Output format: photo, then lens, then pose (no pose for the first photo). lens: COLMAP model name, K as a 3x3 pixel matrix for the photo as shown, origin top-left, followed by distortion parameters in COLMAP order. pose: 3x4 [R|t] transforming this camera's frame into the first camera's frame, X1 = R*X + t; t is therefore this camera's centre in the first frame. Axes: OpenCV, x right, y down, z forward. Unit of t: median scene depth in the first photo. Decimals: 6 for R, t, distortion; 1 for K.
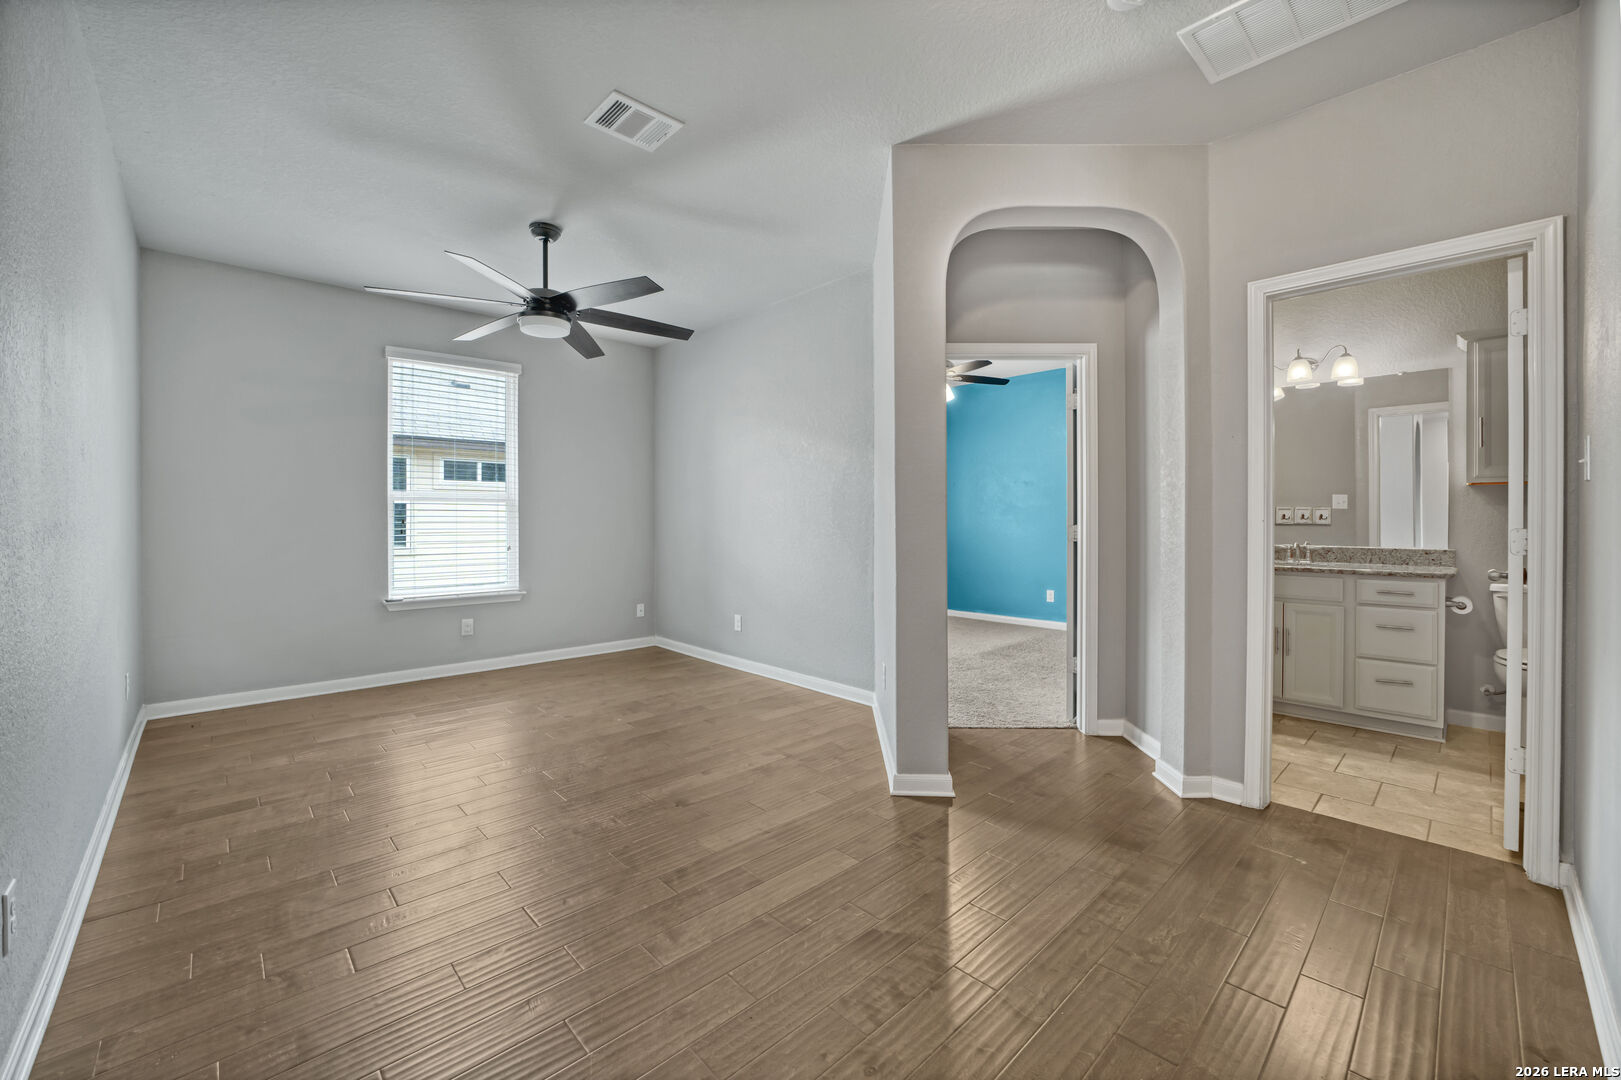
lens RADIAL K [[637.0, 0, 790.7], [0, 637.0, 514.9], [0, 0, 1]] dist [-0.024740, 0.003932]
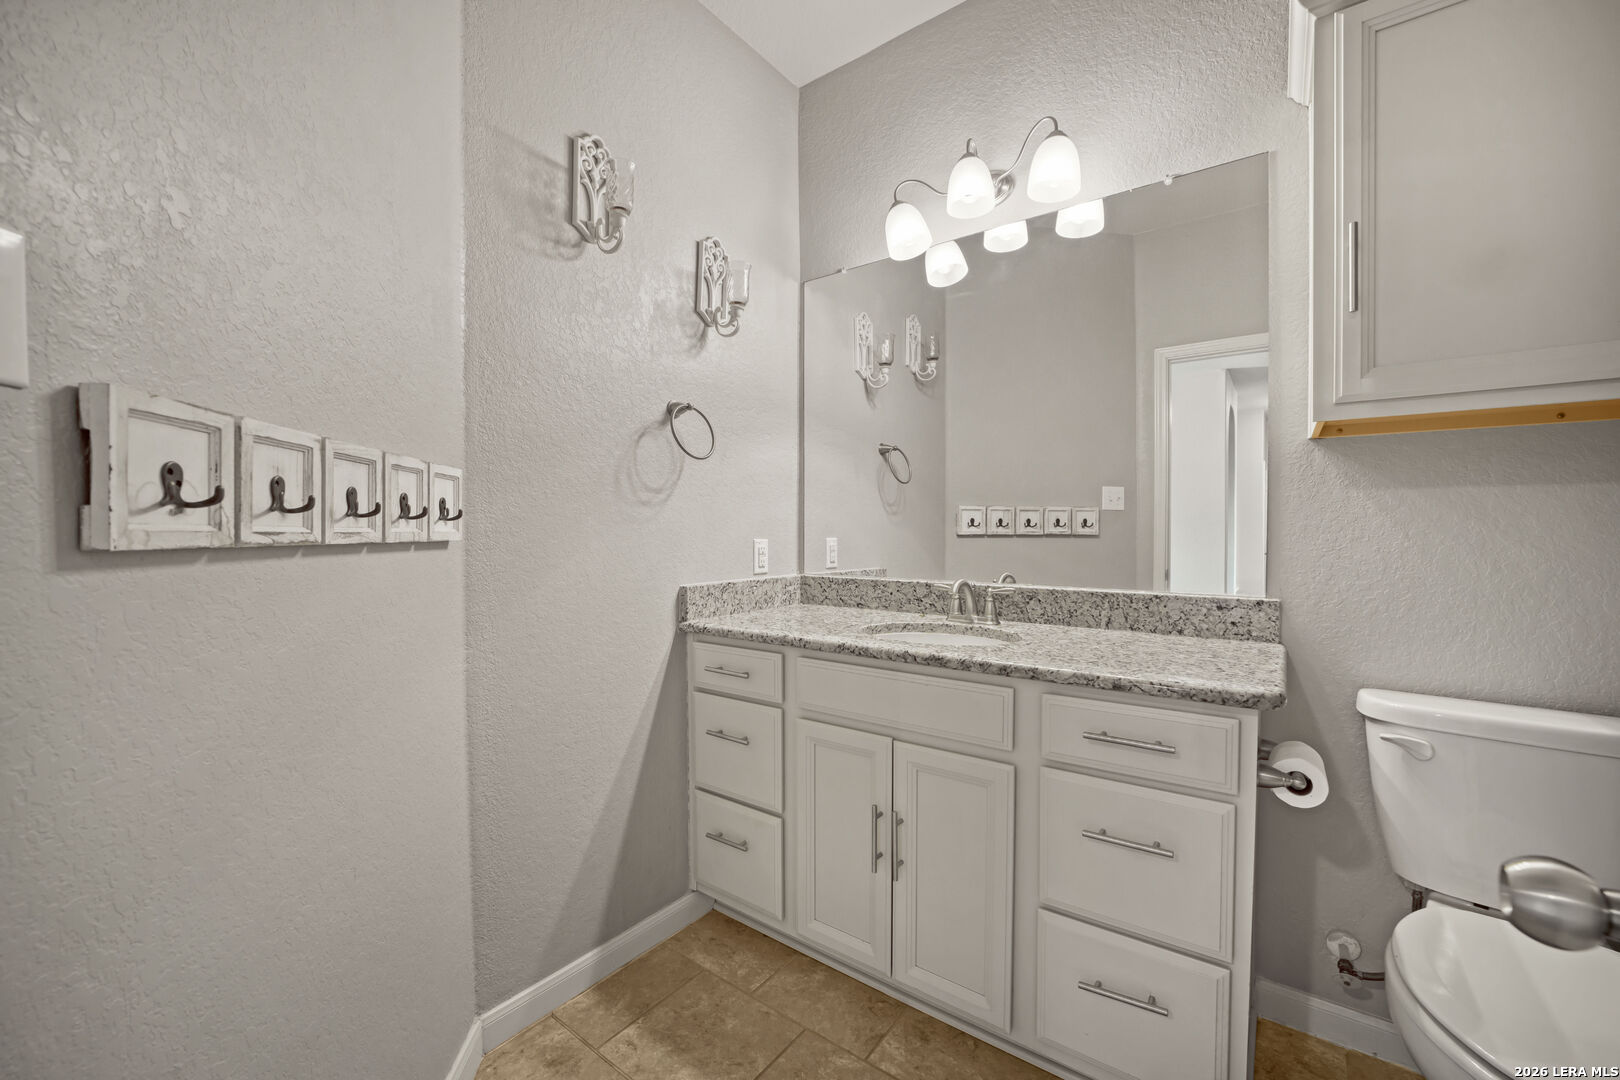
lens RADIAL K [[636.6, 0, 805.2], [0, 636.6, 535.7], [0, 0, 1]] dist [-0.024740, 0.003932]
pose [[0.983090, -0.005067, 0.183051, 0.682877], [0.001956, 0.999851, 0.017171, 0.006721], [-0.183111, -0.016522, 0.982953, 0.649385]]
